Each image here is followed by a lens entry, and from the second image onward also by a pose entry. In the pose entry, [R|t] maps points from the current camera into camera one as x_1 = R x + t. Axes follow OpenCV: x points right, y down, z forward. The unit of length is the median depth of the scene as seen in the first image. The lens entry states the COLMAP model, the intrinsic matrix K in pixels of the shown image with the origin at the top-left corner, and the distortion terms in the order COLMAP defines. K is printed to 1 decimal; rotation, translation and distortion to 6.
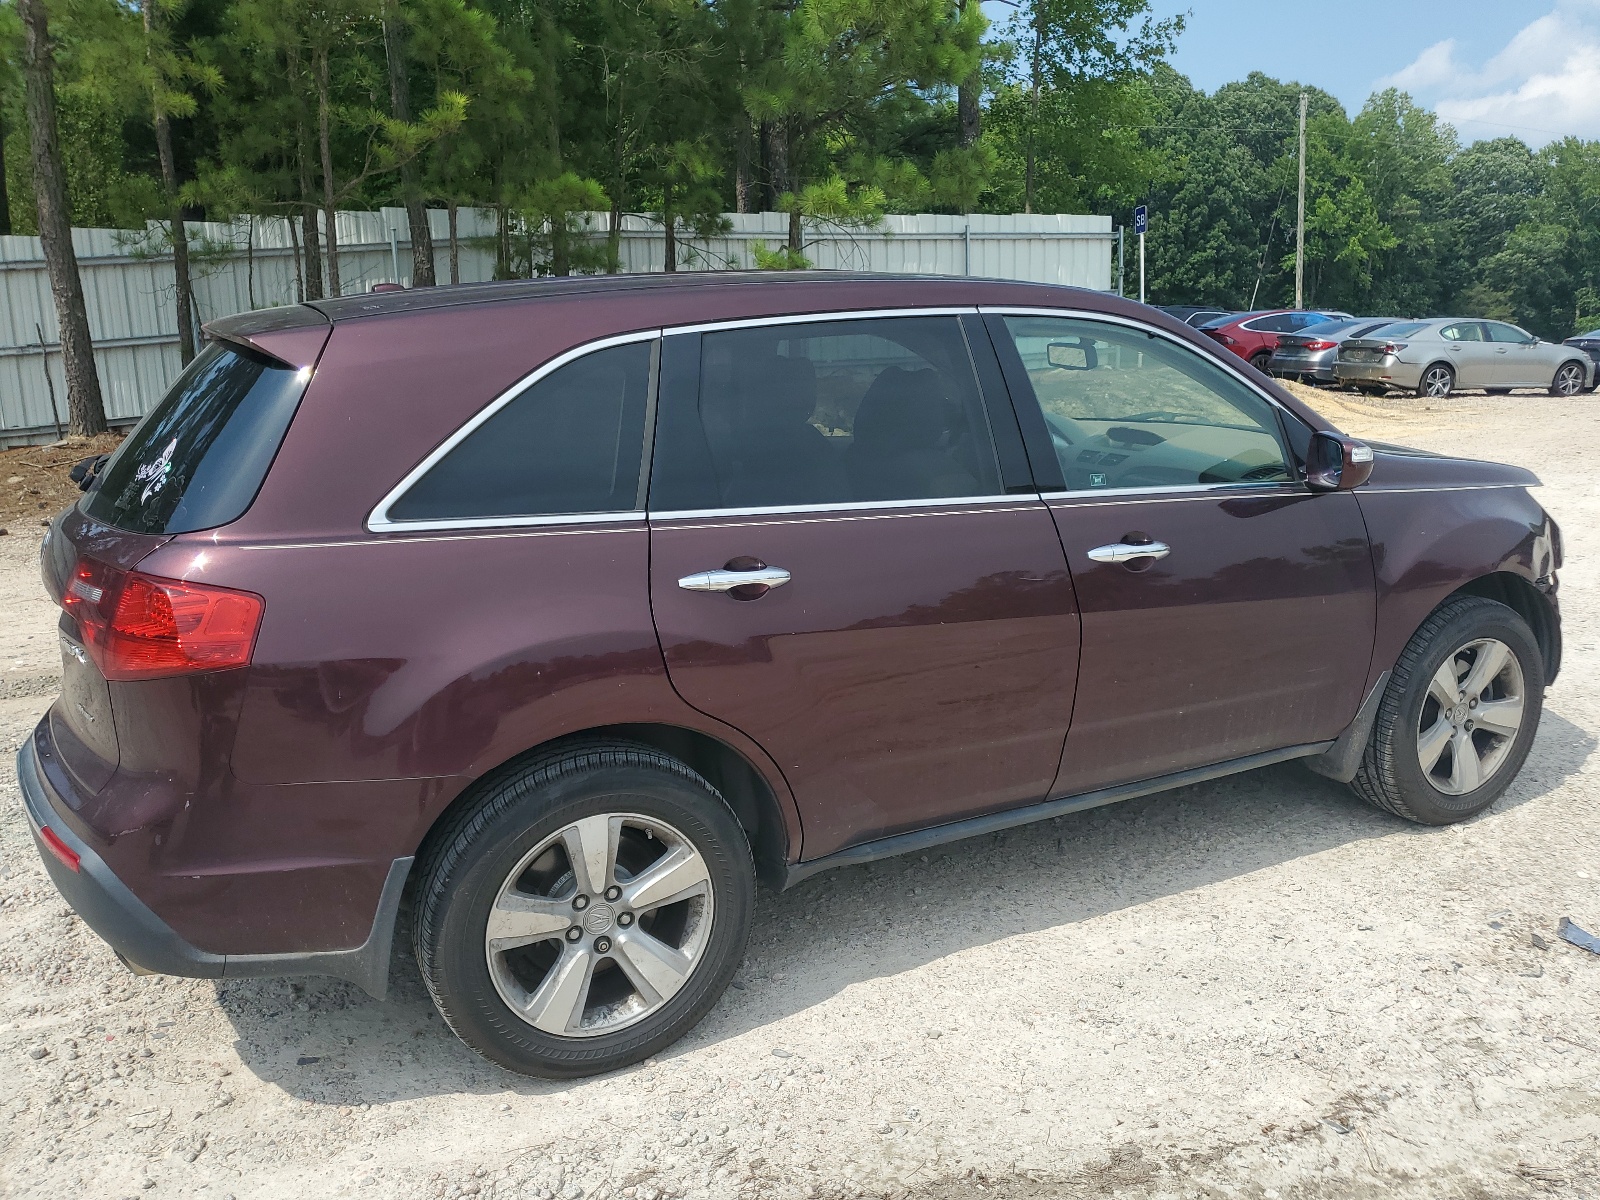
lens RADIAL K [[1278.1, 0, 868.1], [0, 1278.1, 622.5], [0, 0, 1]] dist [0.039600, -0.027983]
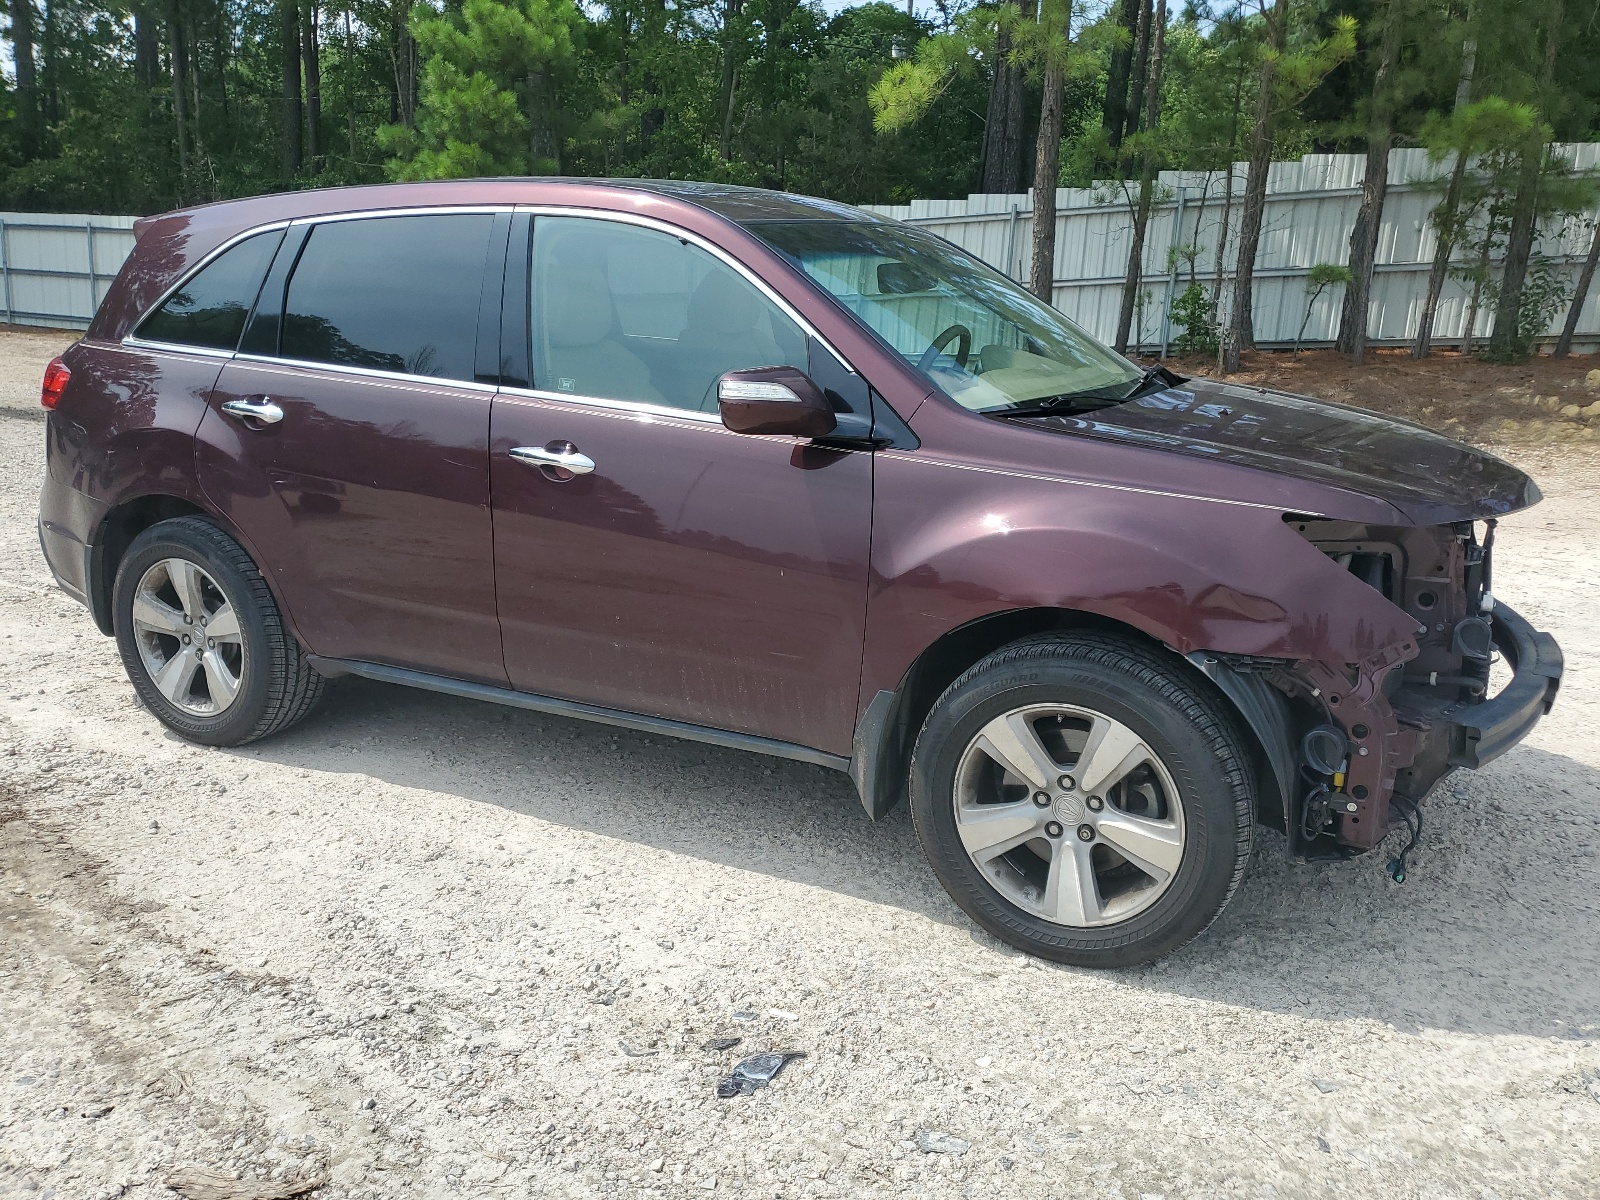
lens RADIAL K [[1278.1, 0, 799.2], [0, 1278.1, 596.4], [0, 0, 1]] dist [0.039600, -0.027983]
pose [[0.575332, 0.229890, -0.784948, 1.130655], [-0.222482, 0.967489, 0.120281, -0.114603], [0.787080, 0.105435, 0.607774, 0.571247]]
